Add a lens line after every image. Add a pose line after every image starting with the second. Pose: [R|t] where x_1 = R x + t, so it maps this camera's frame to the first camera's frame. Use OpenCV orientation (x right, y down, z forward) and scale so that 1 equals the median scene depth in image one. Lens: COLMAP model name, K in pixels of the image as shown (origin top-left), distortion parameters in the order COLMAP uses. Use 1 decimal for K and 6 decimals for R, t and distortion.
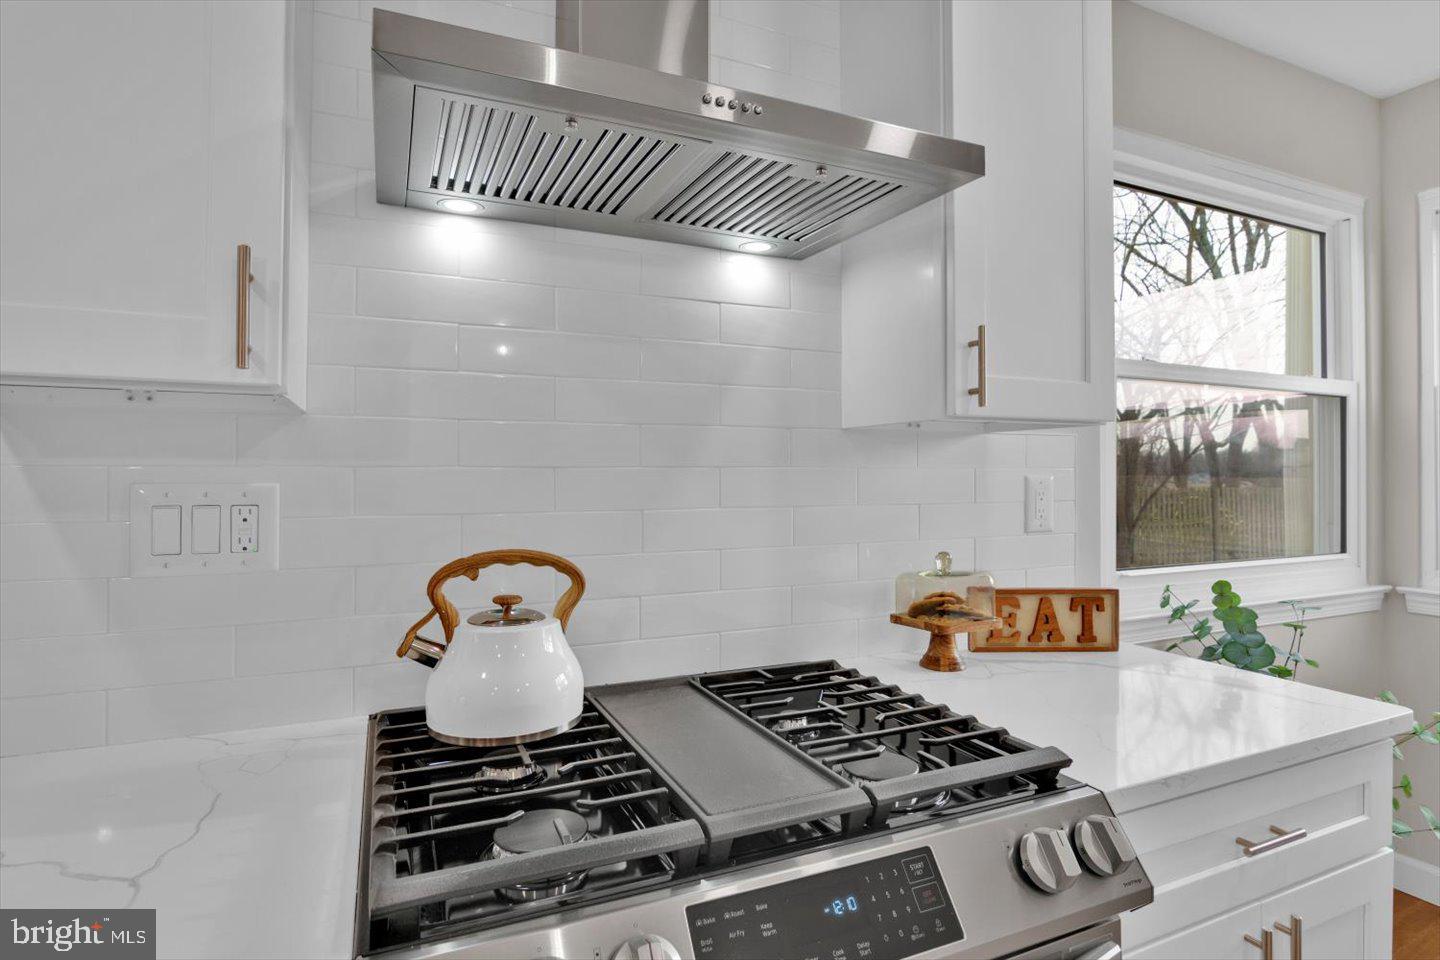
lens RADIAL K [[762.9, 0, 726.8], [0, 762.9, 464.8], [0, 0, 1]] dist [-0.000772, -0.001068]
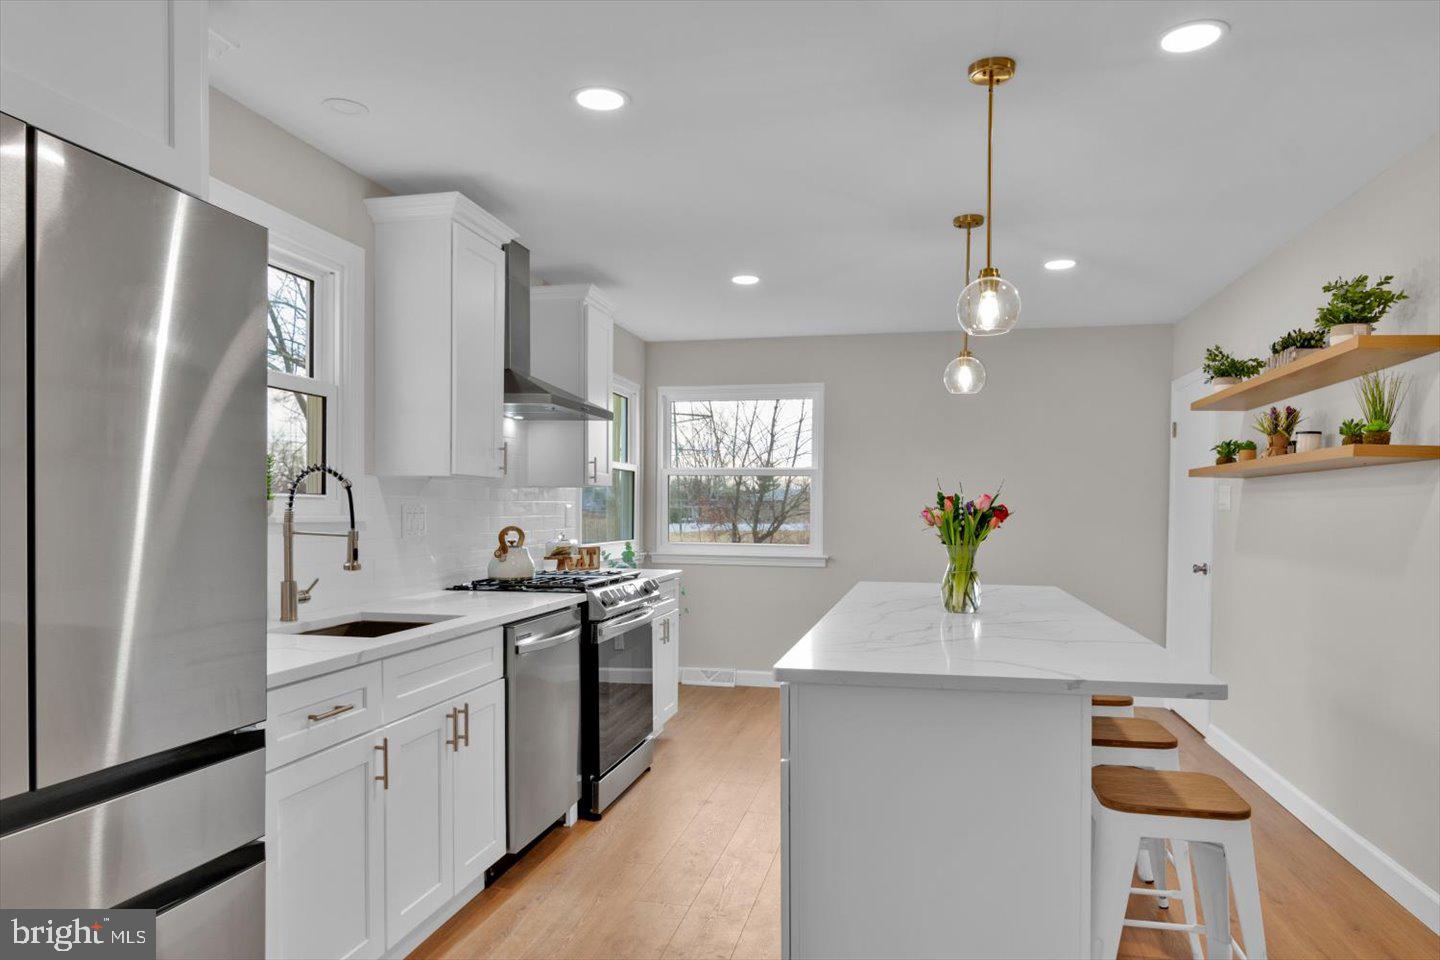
lens RADIAL K [[901.3, 0, 711.1], [0, 901.3, 534.4], [0, 0, 1]] dist [0.002299, 0.000052]
pose [[0.617828, -0.019872, 0.786062, -1.775953], [-0.015175, 0.999193, 0.037187, -0.005279], [-0.786167, -0.034904, 0.617028, -1.302964]]
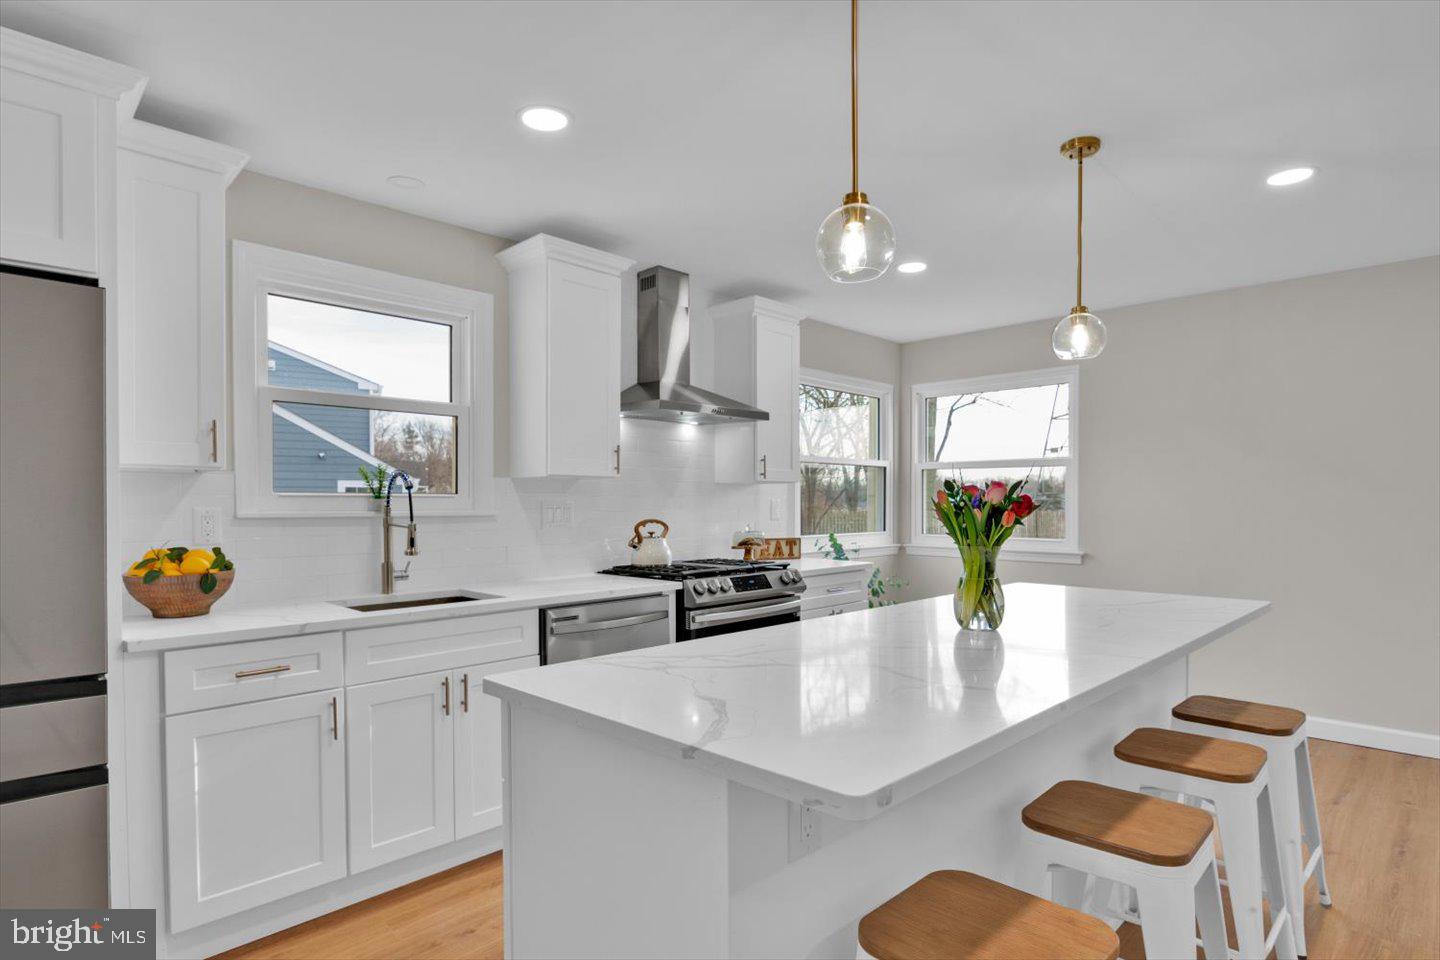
lens RADIAL K [[748.6, 0, 708.6], [0, 748.6, 510.6], [0, 0, 1]] dist [0.003638, -0.009187]
pose [[0.940998, -0.007402, 0.338332, -0.797654], [-0.000615, 0.999722, 0.023583, -0.009457], [-0.338413, -0.022399, 0.940731, -1.592861]]
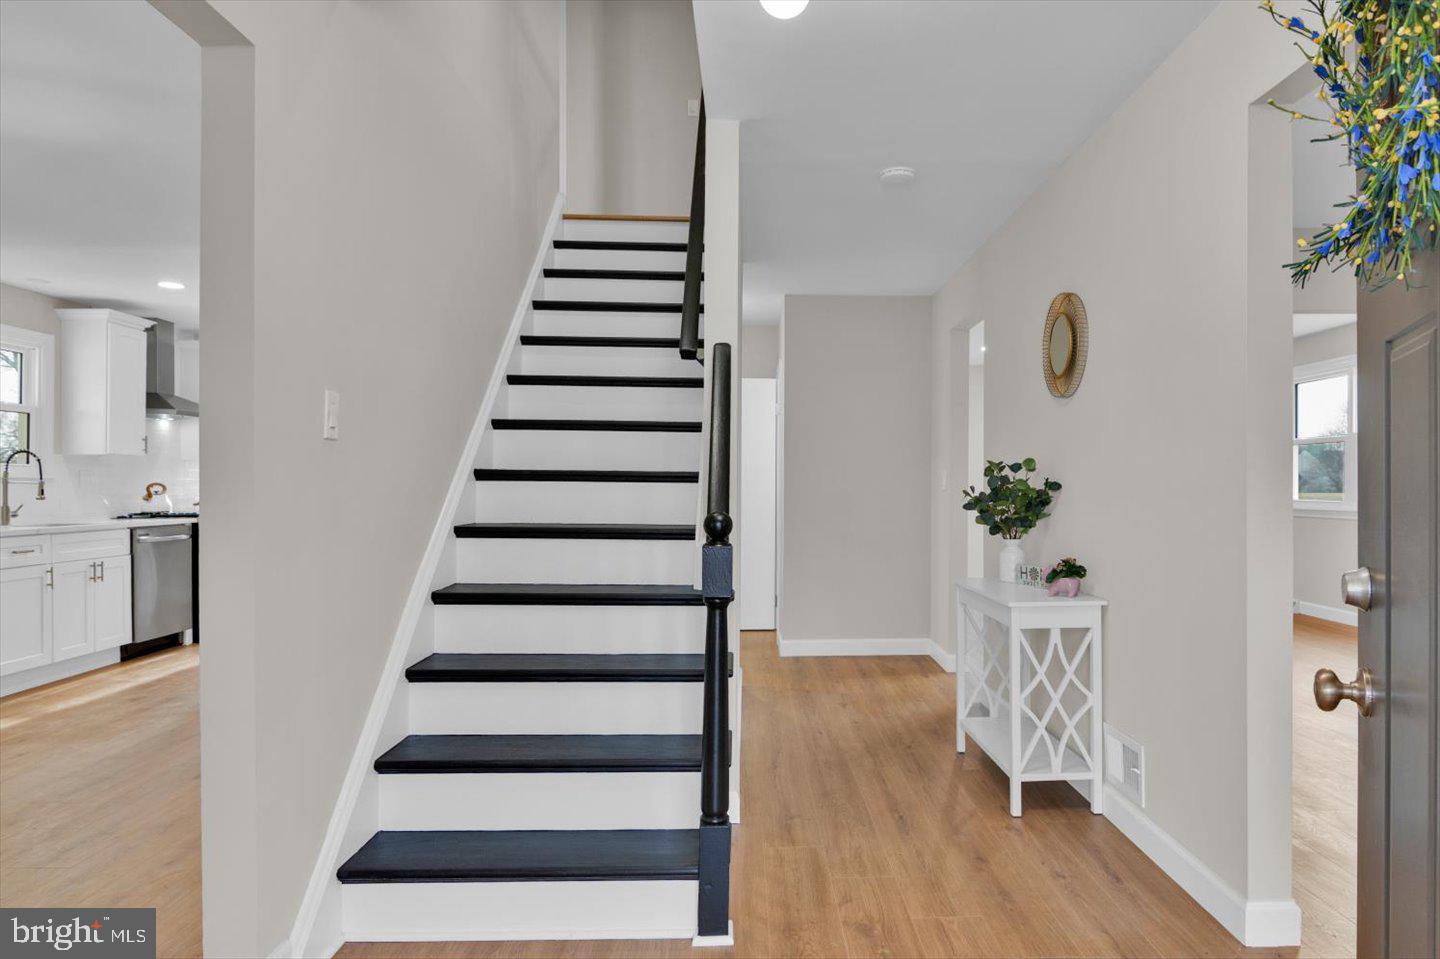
lens RADIAL K [[889.4, 0, 757.6], [0, 889.4, 486.0], [0, 0, 1]] dist [-0.005088, -0.001947]
pose [[0.400848, -0.002972, 0.916140, -2.924922], [-0.009268, 0.999930, 0.007298, 0.029293], [-0.916098, -0.011416, 0.400792, -3.711825]]
